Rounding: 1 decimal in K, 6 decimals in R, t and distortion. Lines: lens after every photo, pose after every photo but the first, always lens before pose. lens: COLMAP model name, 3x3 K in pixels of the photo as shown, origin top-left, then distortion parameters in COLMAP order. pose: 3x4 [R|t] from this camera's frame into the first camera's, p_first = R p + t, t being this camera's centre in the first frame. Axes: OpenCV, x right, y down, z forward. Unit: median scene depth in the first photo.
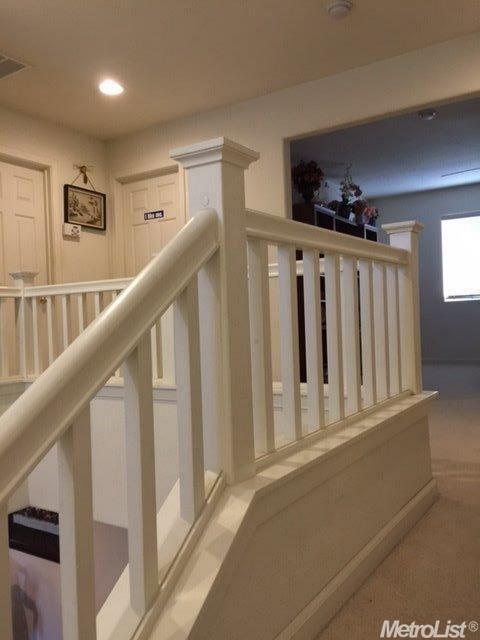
lens RADIAL K [[547.7, 0, 238.4], [0, 547.7, 321.9], [0, 0, 1]] dist [0.036250, -0.014169]
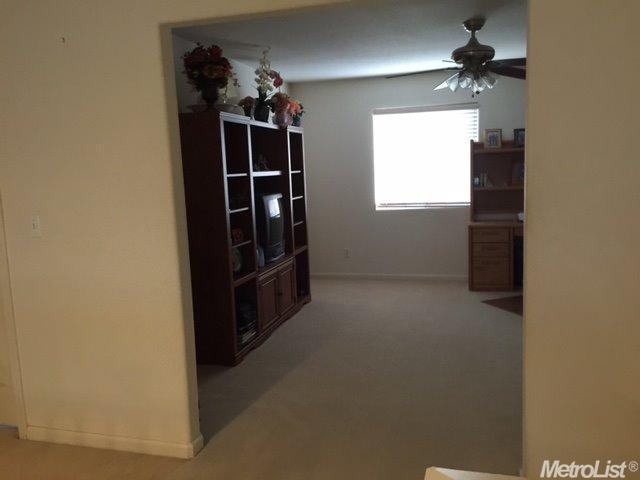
lens RADIAL K [[547.7, 0, 323.4], [0, 547.7, 239.2], [0, 0, 1]] dist [0.036250, -0.014169]
pose [[0.953690, -0.040804, 0.298011, 0.041421], [0.006517, 0.993326, 0.115153, -0.109749], [-0.300721, -0.107878, 0.947591, 0.237150]]
